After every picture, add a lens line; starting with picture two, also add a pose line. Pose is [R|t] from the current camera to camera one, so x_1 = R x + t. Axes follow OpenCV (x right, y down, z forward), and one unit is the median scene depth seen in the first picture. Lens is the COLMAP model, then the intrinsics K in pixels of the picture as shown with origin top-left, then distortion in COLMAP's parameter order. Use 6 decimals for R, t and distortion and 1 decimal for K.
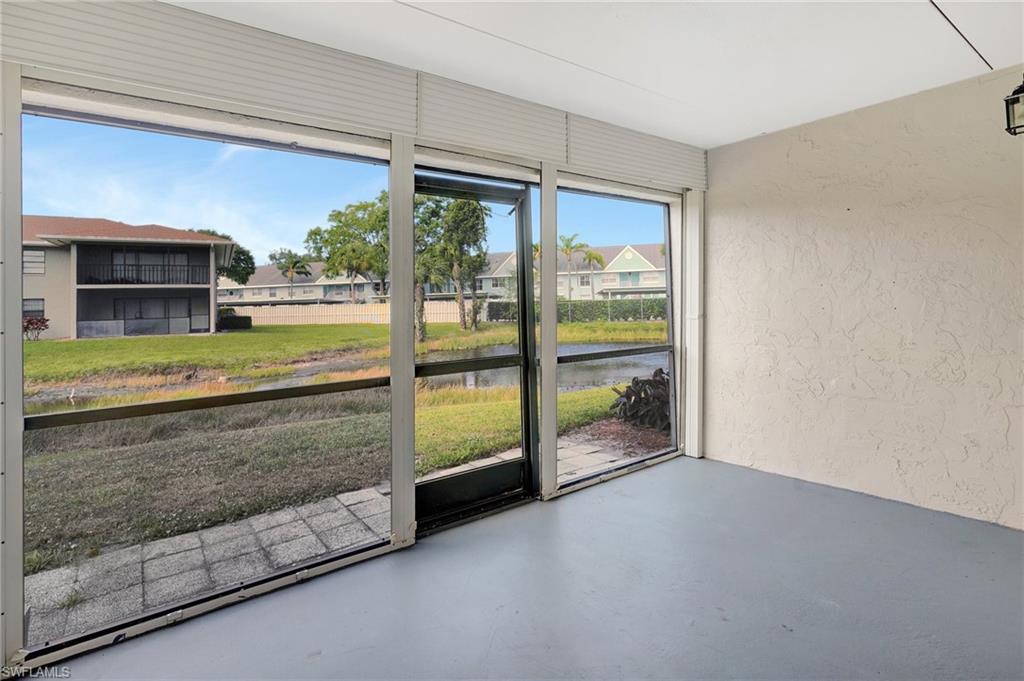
lens RADIAL K [[507.3, 0, 510.4], [0, 507.3, 285.6], [0, 0, 1]] dist [0.000590, 0.000088]
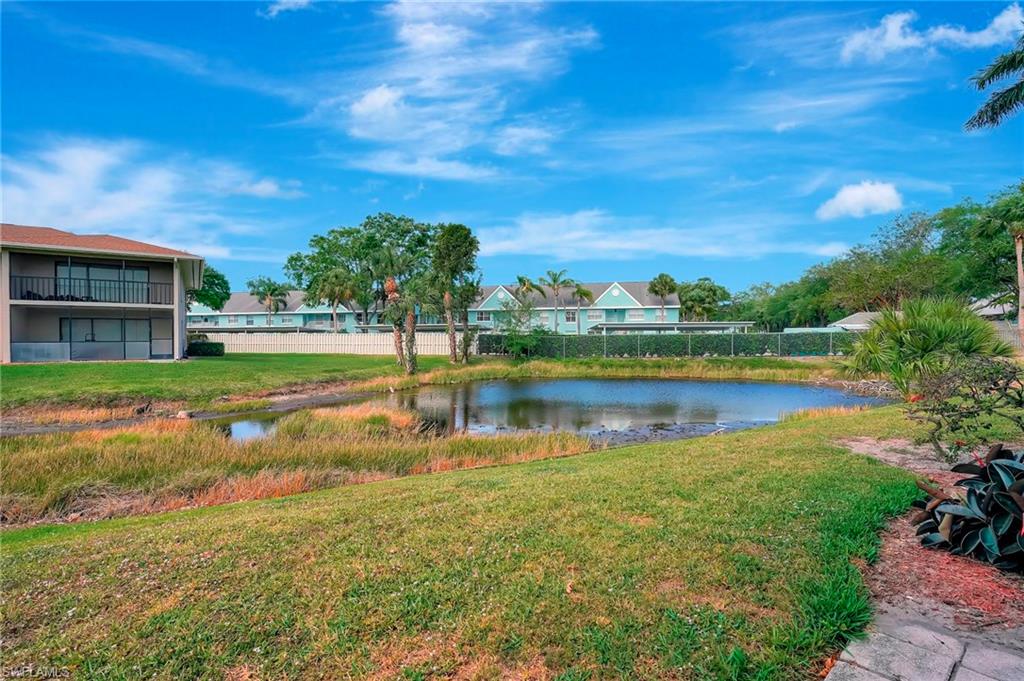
lens RADIAL K [[486.6, 0, 512.0], [0, 486.6, 340.5], [0, 0, 1]] dist [0.003103, 0.000619]
pose [[0.998252, 0.024767, 0.053668, -0.041468], [-0.026796, 0.998940, 0.037422, 0.010836], [-0.052684, -0.038795, 0.997857, 0.104460]]
